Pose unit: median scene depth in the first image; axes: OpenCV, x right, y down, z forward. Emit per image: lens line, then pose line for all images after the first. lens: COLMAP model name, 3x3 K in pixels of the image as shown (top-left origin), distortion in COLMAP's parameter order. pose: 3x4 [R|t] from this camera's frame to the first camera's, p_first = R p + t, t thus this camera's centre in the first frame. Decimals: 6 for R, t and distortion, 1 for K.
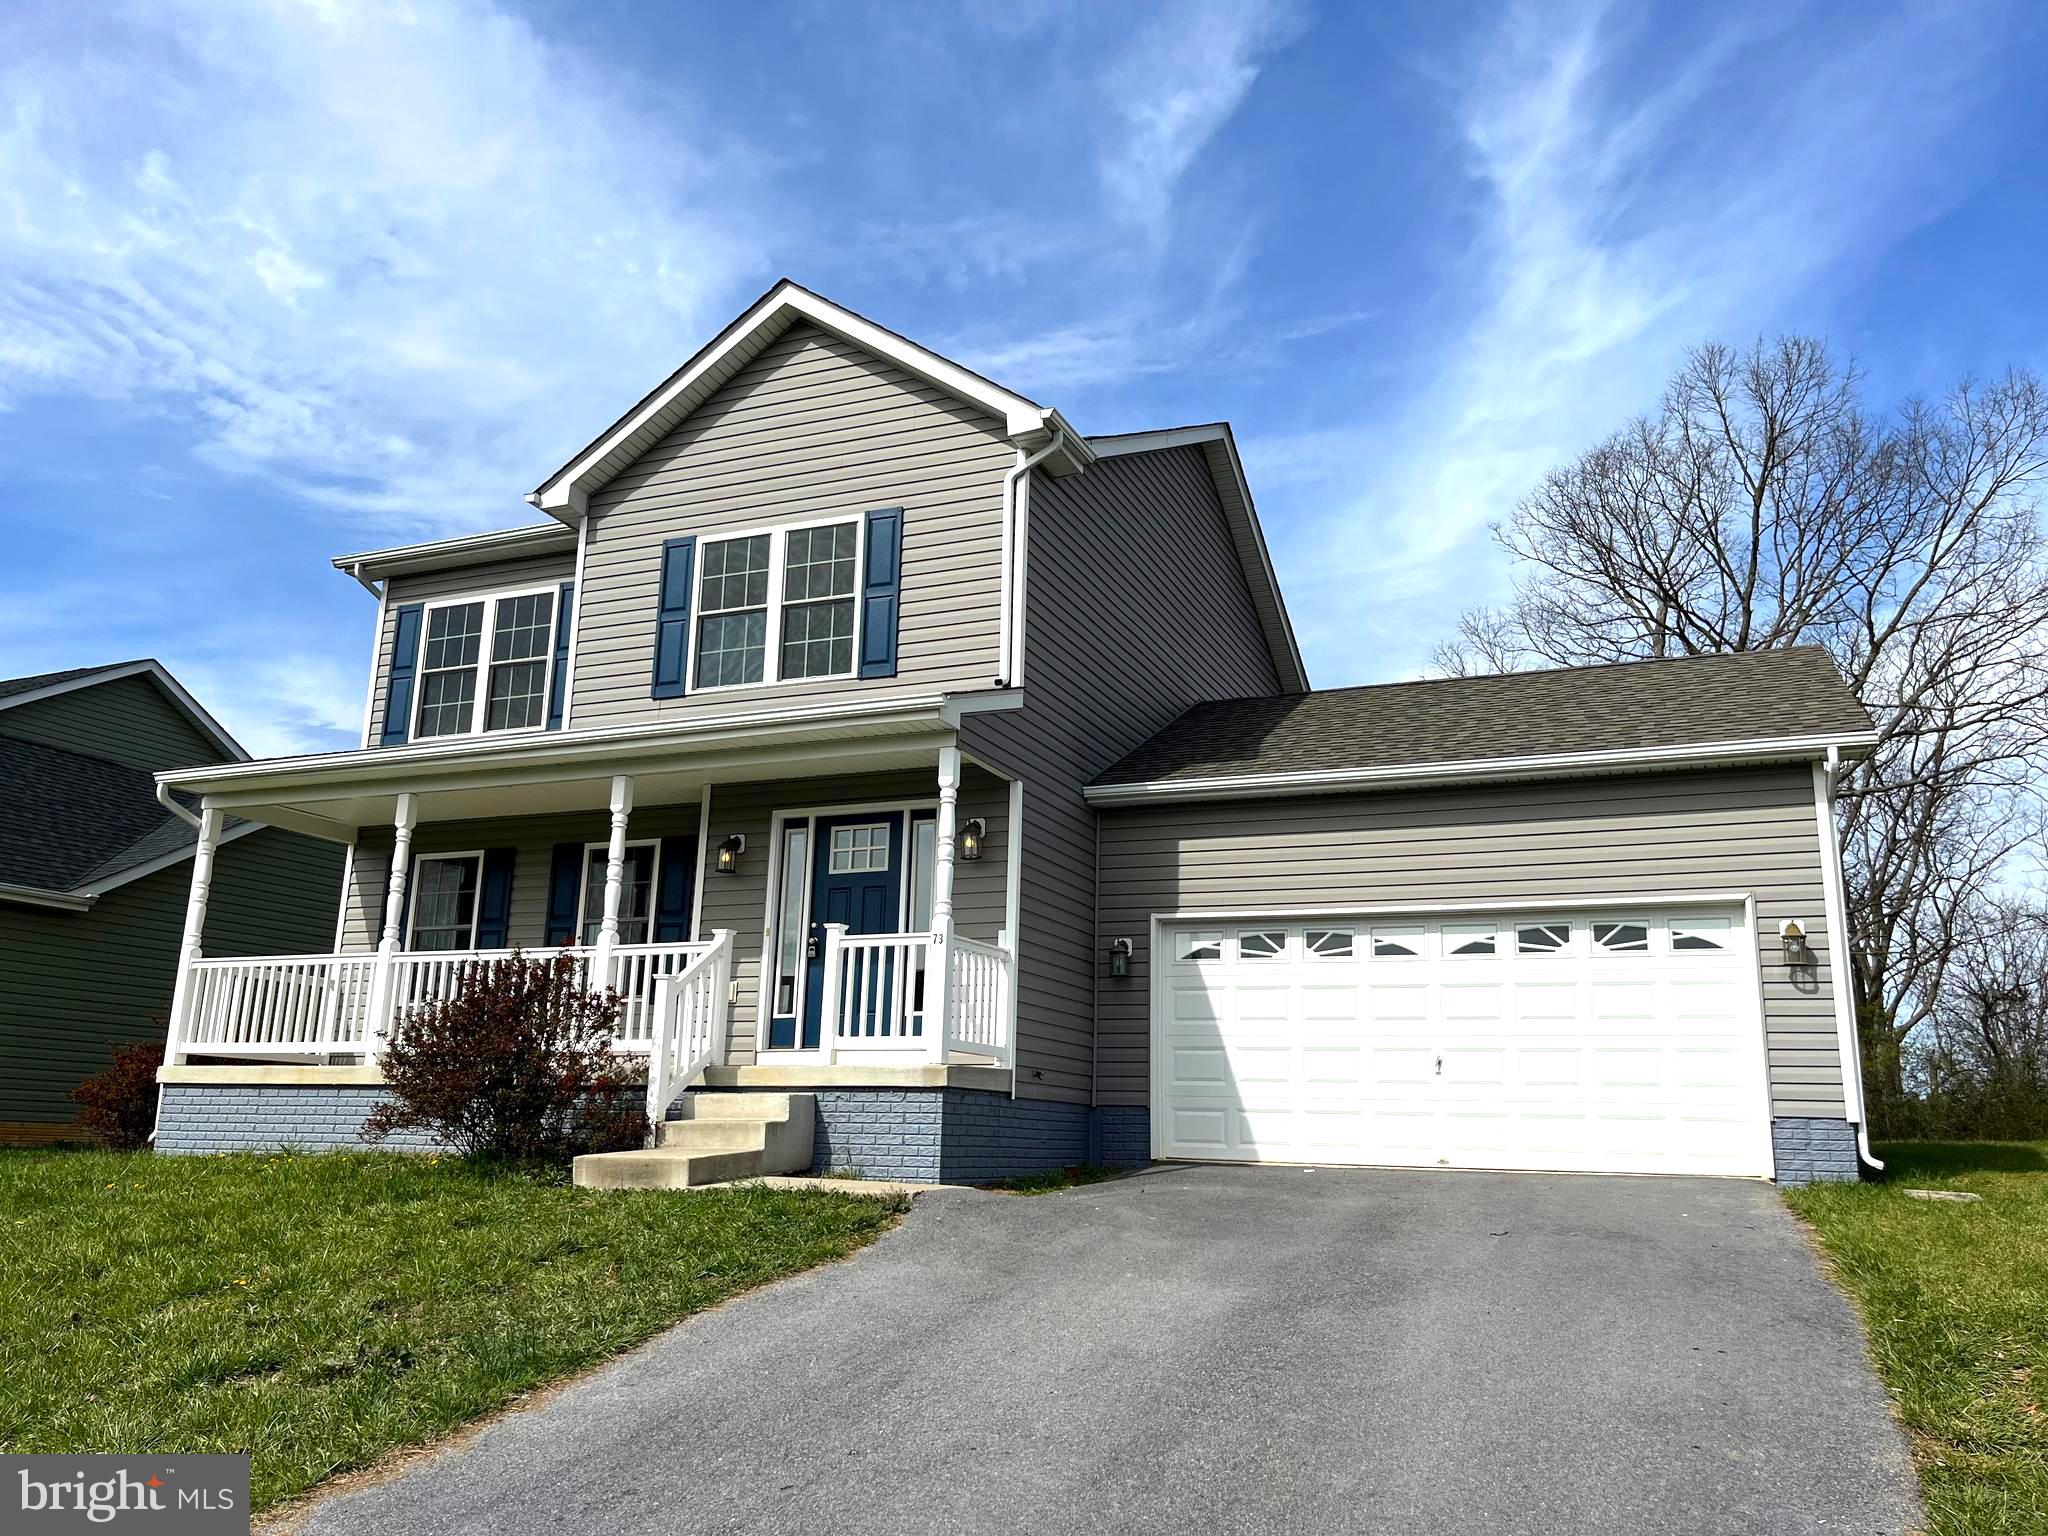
lens RADIAL K [[1533.7, 0, 1027.3], [0, 1533.7, 761.5], [0, 0, 1]] dist [0.018973, -0.009617]
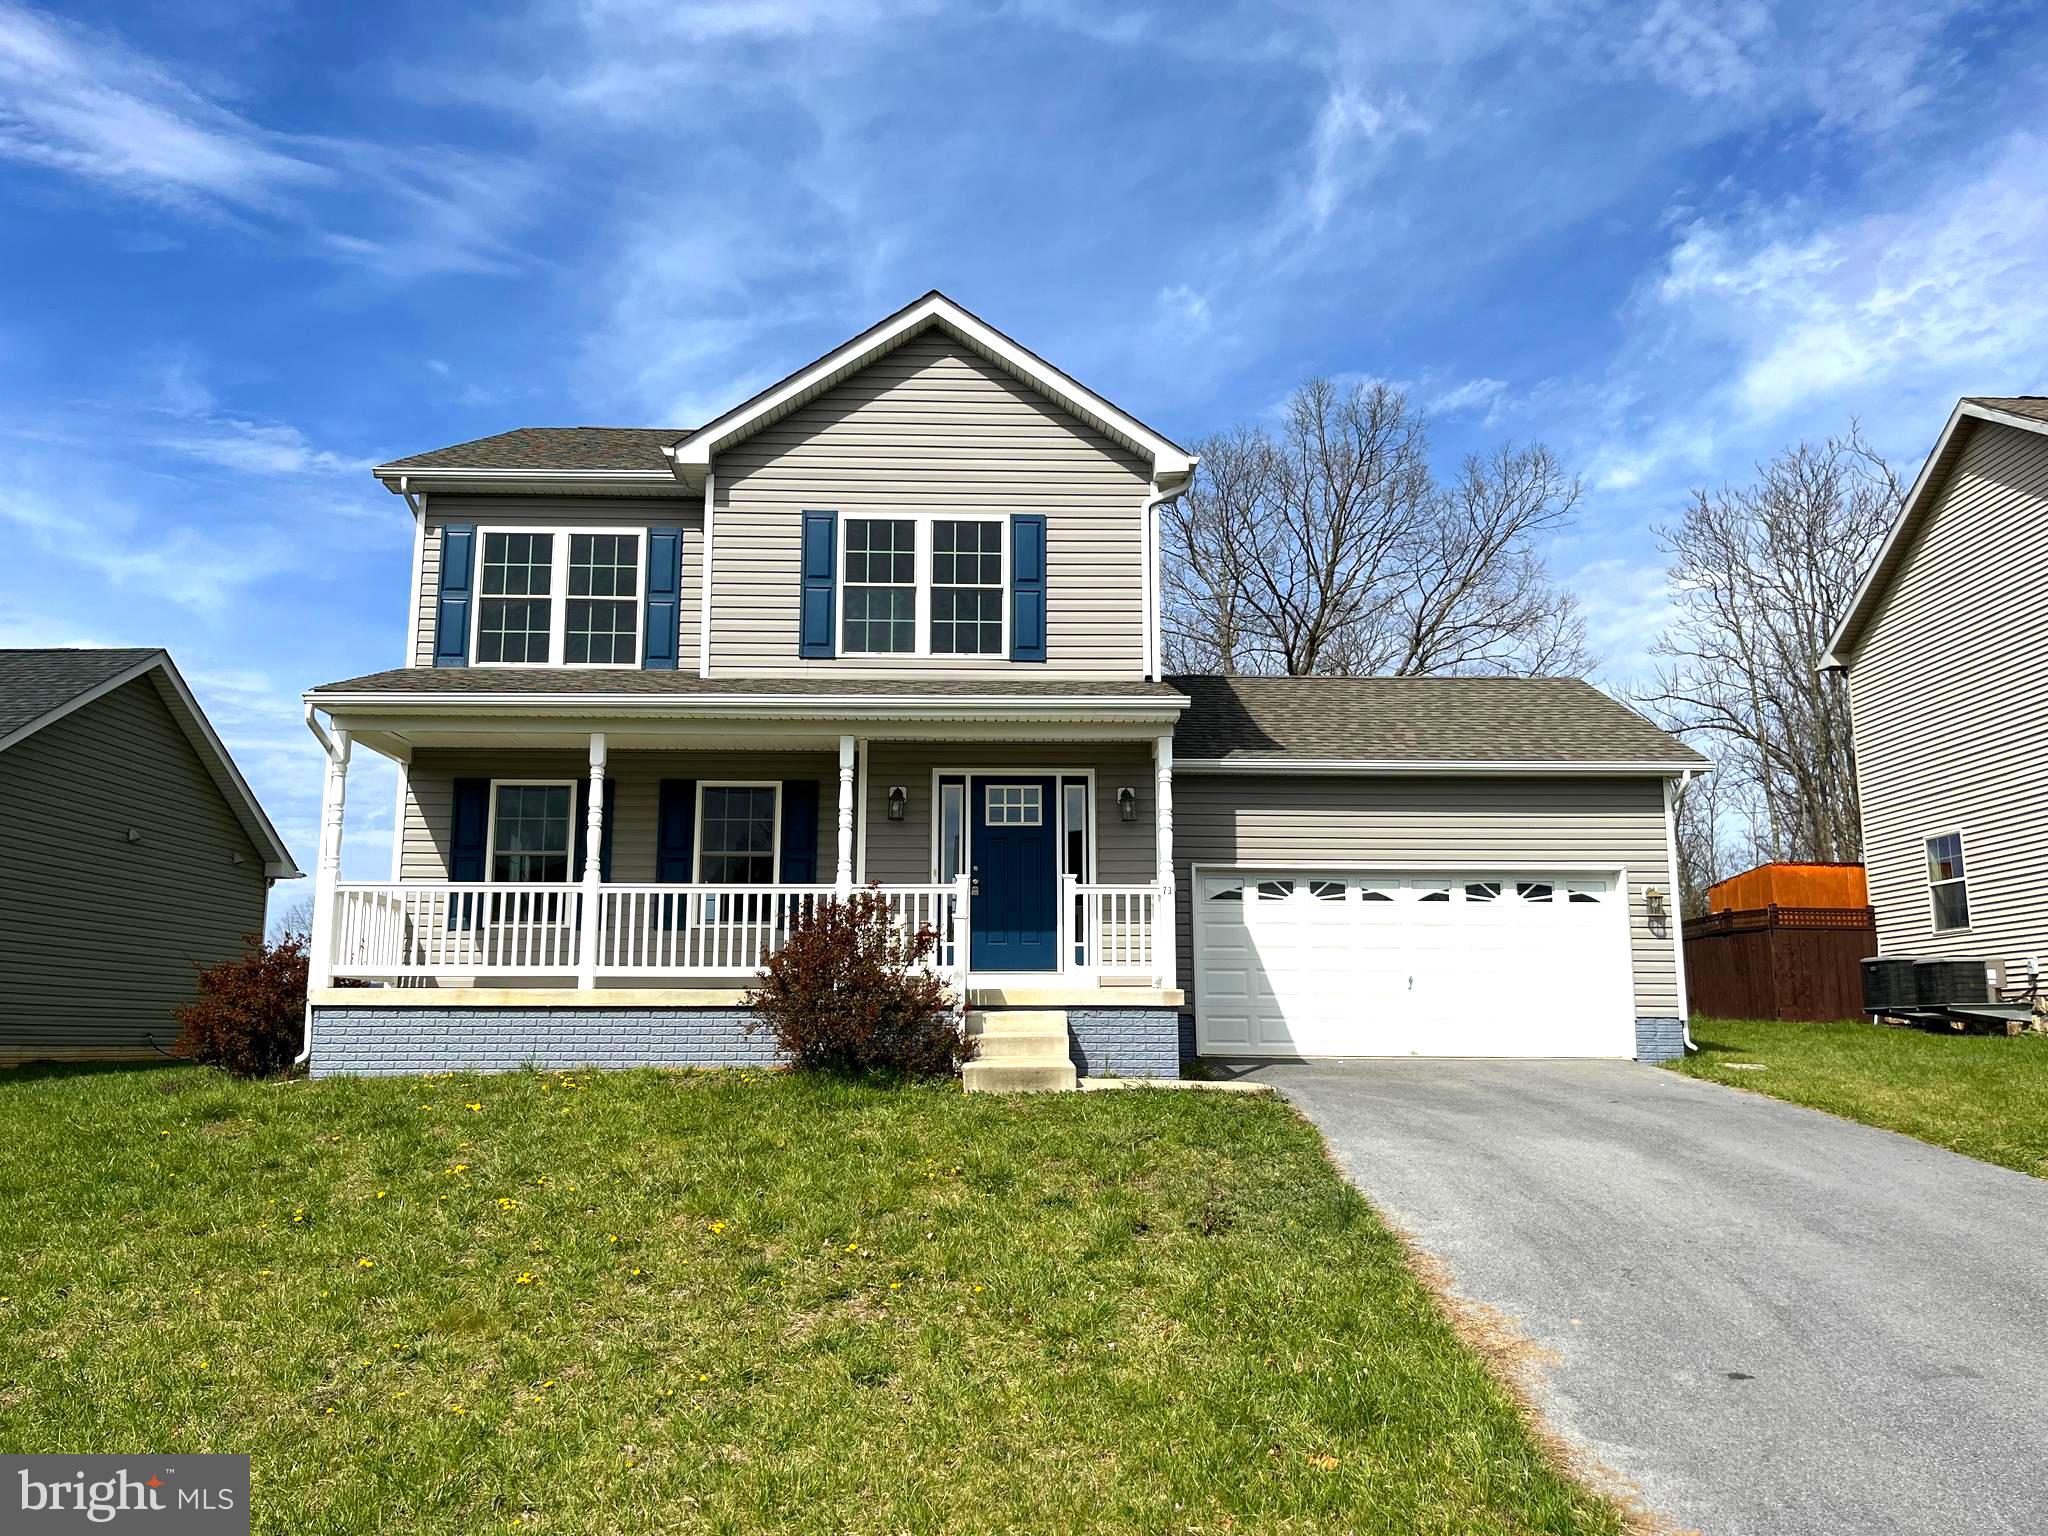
lens RADIAL K [[1533.7, 0, 1019.5], [0, 1533.7, 768.8], [0, 0, 1]] dist [0.018973, -0.009617]
pose [[0.911544, 0.049608, 0.408198, -0.567100], [-0.080794, 0.994953, 0.059505, -0.040782], [-0.403186, -0.087221, 0.910952, -0.079690]]
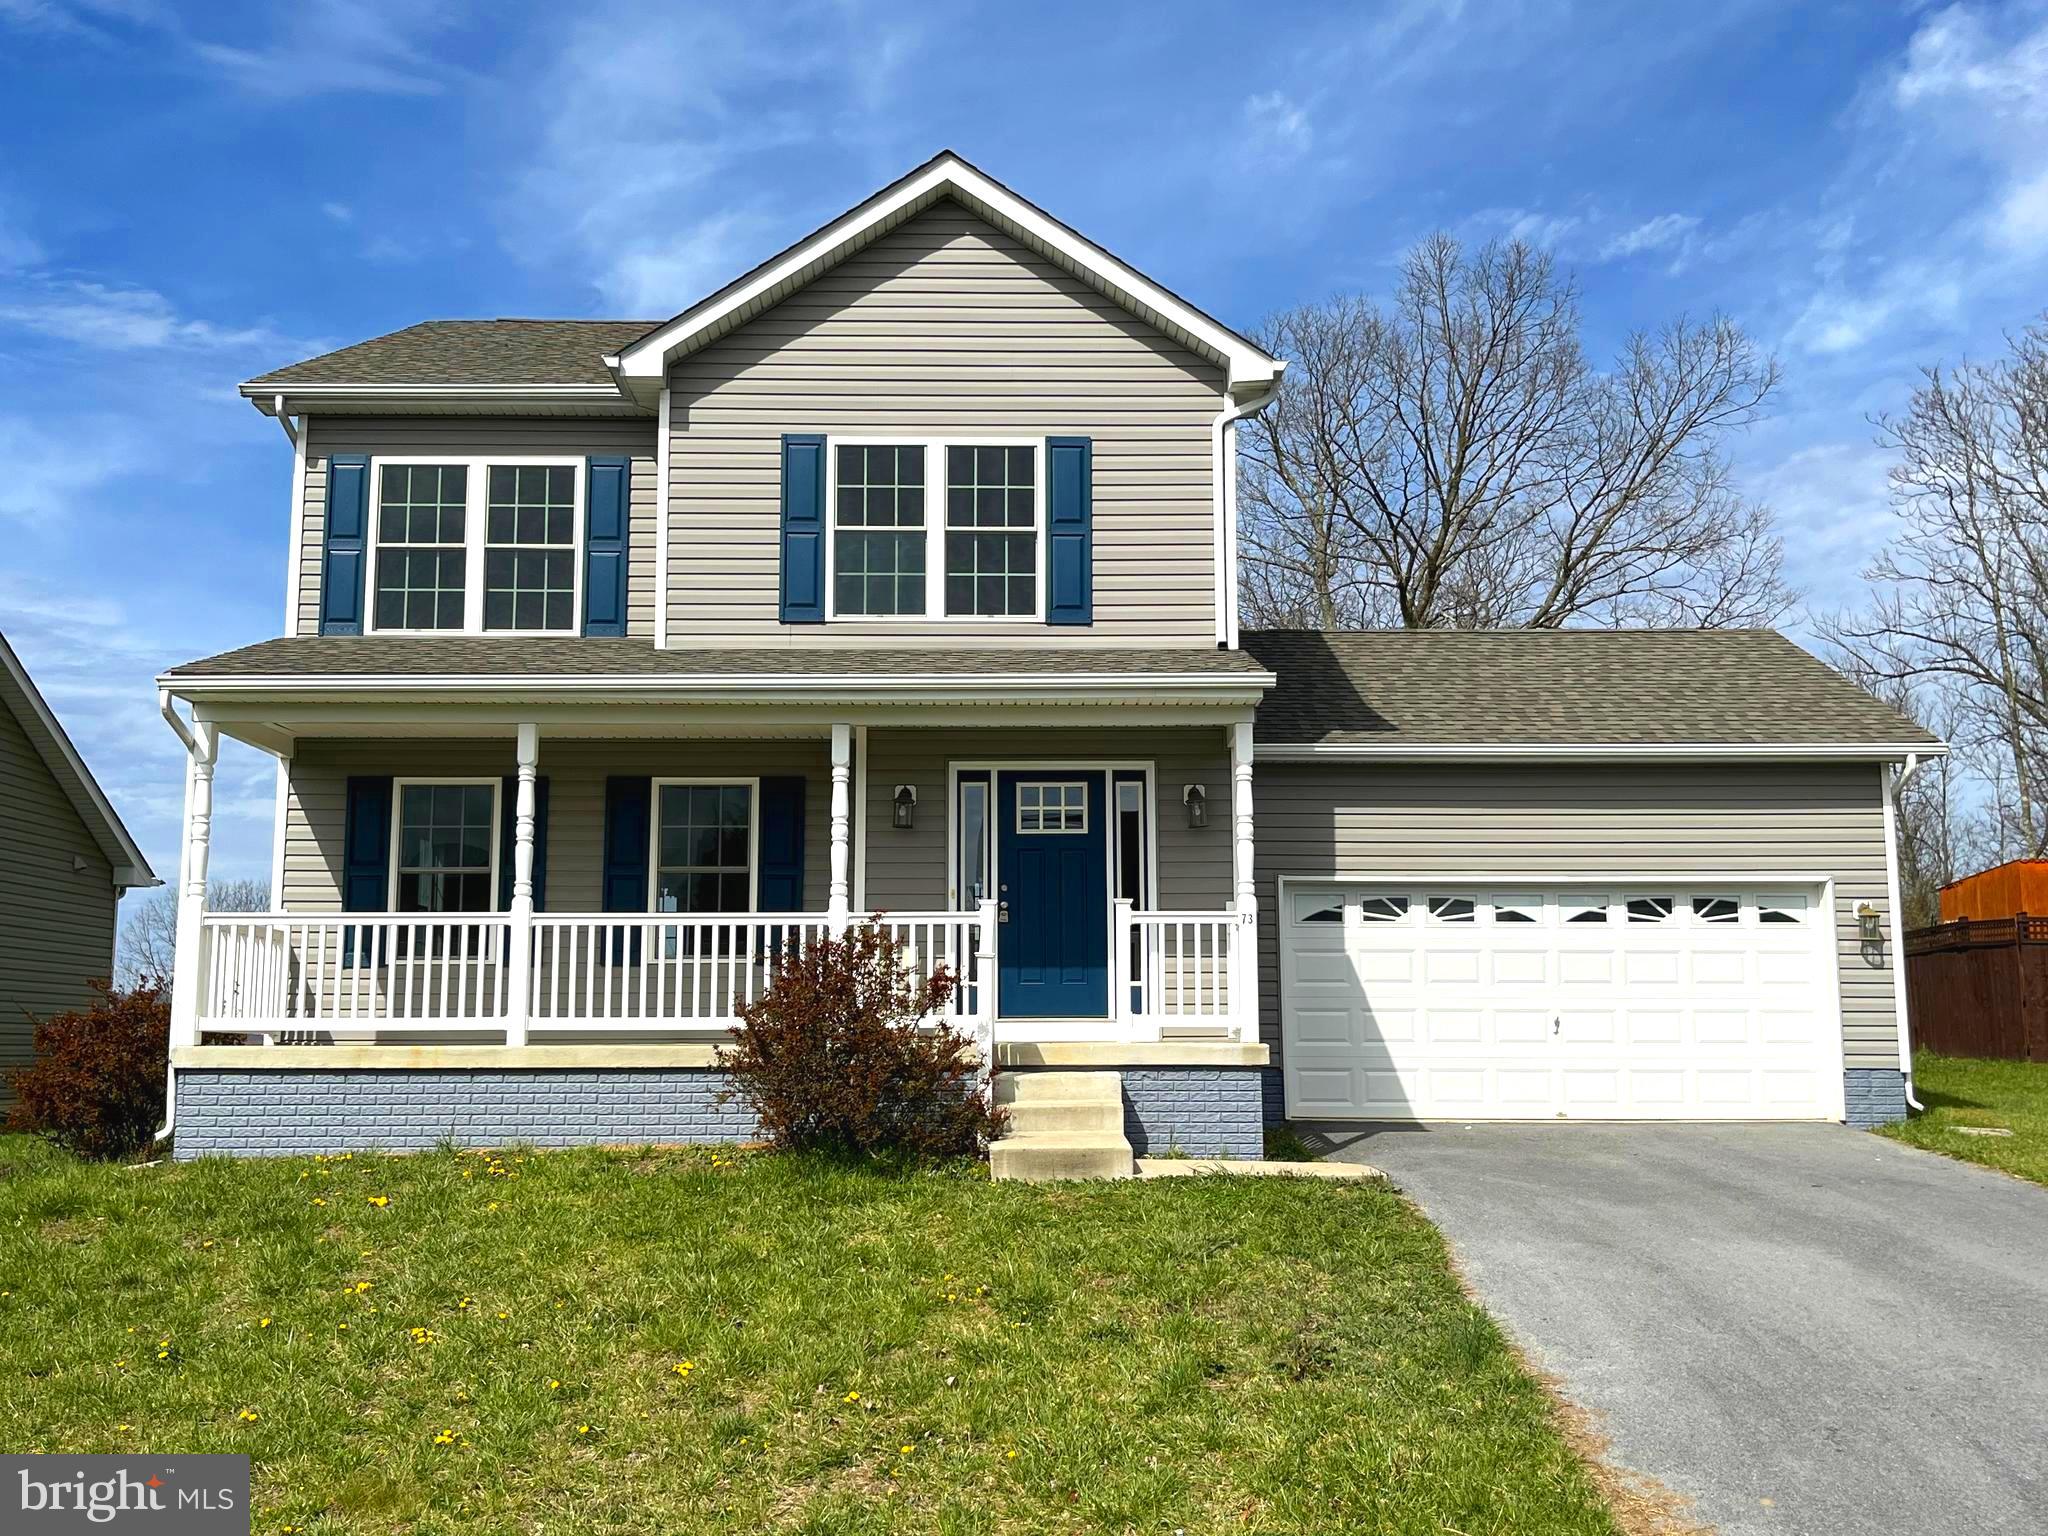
lens RADIAL K [[1944.1, 0, 1026.6], [0, 1944.1, 767.8], [0, 0, 1]] dist [0.016722, 0.000000]
pose [[0.918583, 0.033722, 0.393787, -0.568233], [-0.073624, 0.993514, 0.086662, -0.066714], [-0.388310, -0.108599, 0.915107, -0.077645]]
